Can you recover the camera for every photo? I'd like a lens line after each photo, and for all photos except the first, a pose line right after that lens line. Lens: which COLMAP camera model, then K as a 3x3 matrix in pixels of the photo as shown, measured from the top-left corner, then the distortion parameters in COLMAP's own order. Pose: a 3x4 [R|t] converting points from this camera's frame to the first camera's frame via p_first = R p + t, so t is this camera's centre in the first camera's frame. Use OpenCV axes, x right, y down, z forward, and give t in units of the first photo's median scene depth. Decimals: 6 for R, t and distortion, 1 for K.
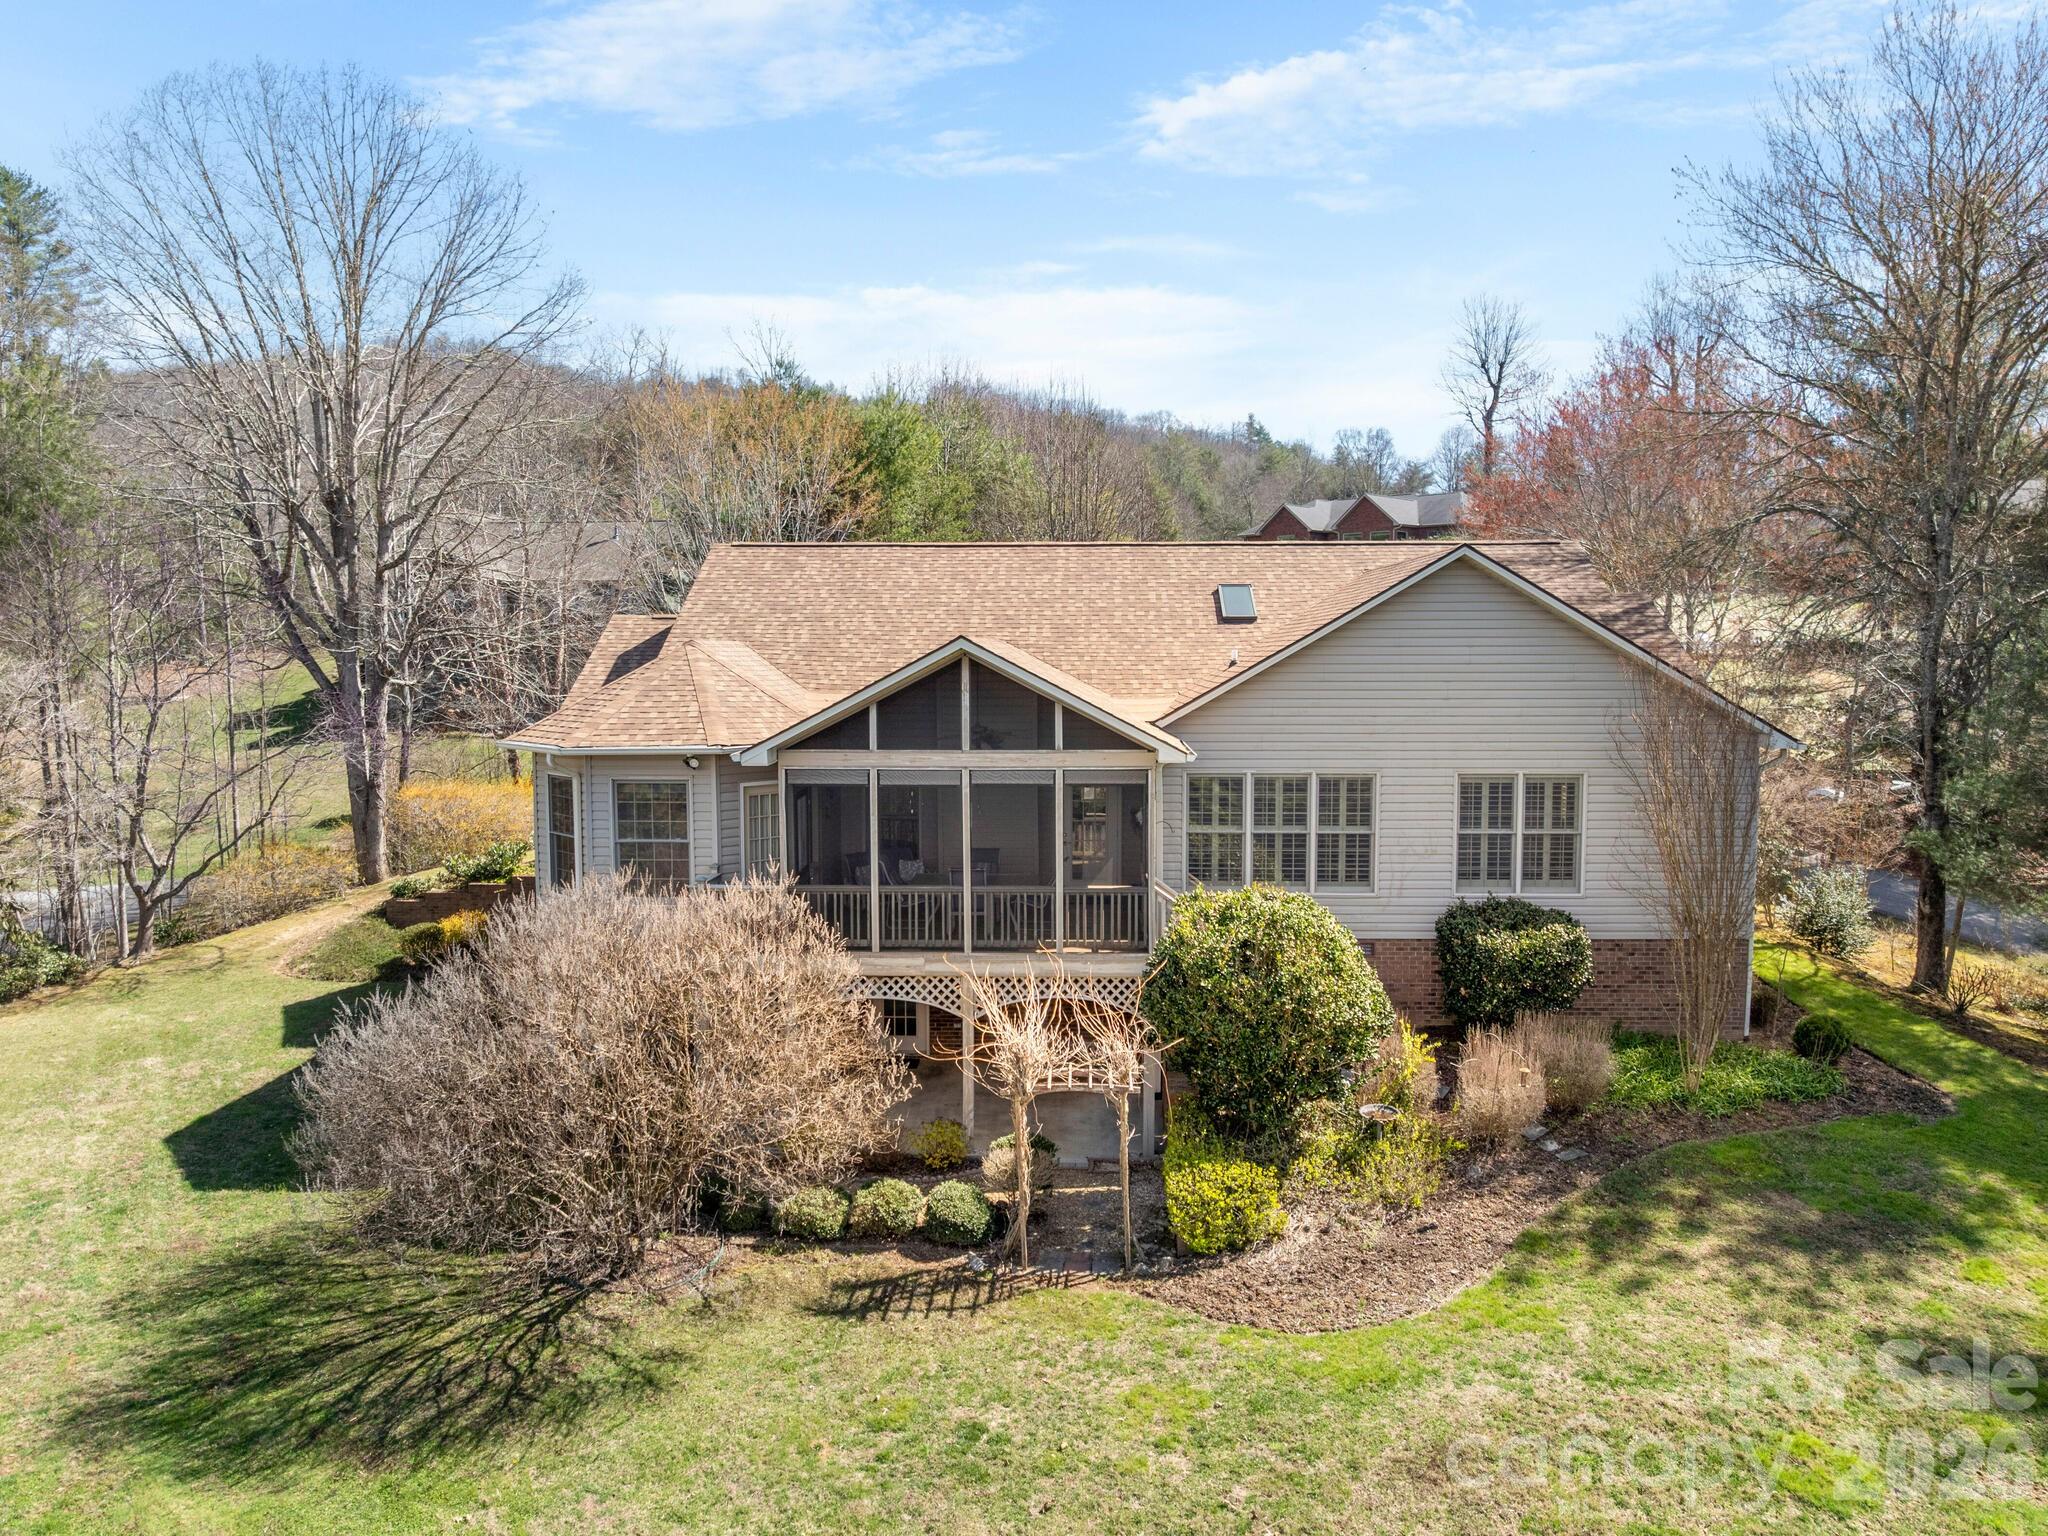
lens RADIAL K [[1459.8, 0, 1024.0], [0, 1459.8, 768.0], [0, 0, 1]] dist [-0.047476, -0.001609]
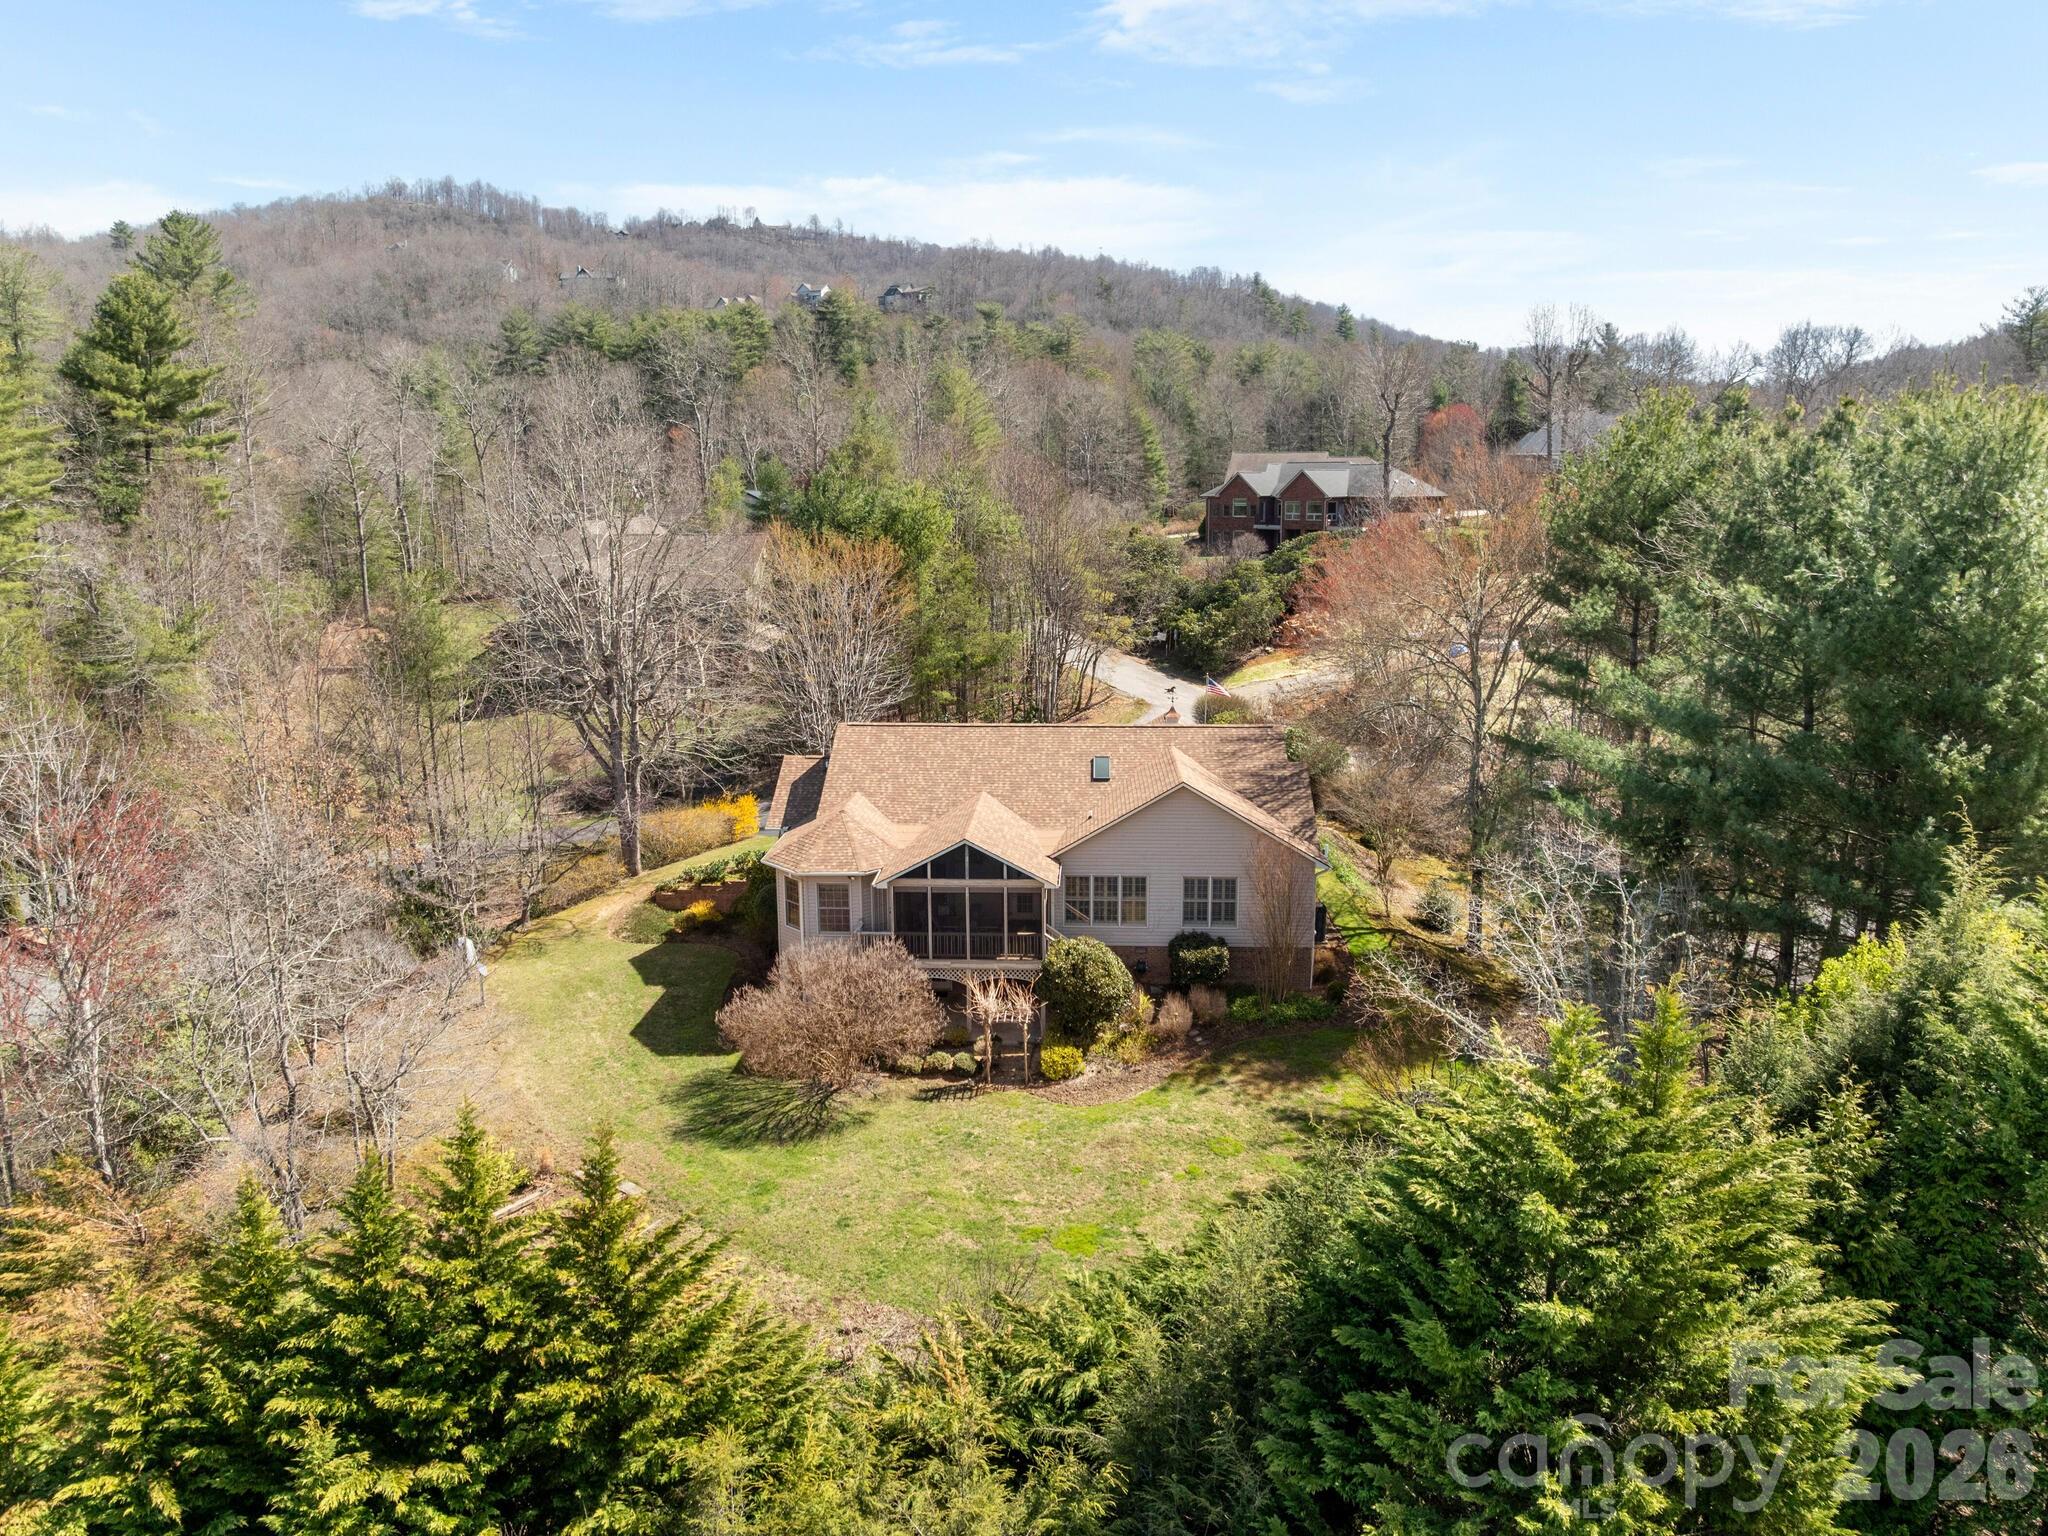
lens RADIAL K [[1459.8, 0, 1024.0], [0, 1459.8, 768.0], [0, 0, 1]] dist [-0.047476, -0.001609]
pose [[0.999973, 0.000073, -0.007404, 0.082424], [0.000765, 0.993573, 0.113187, -0.532382], [0.007365, -0.113189, 0.993546, -1.580811]]
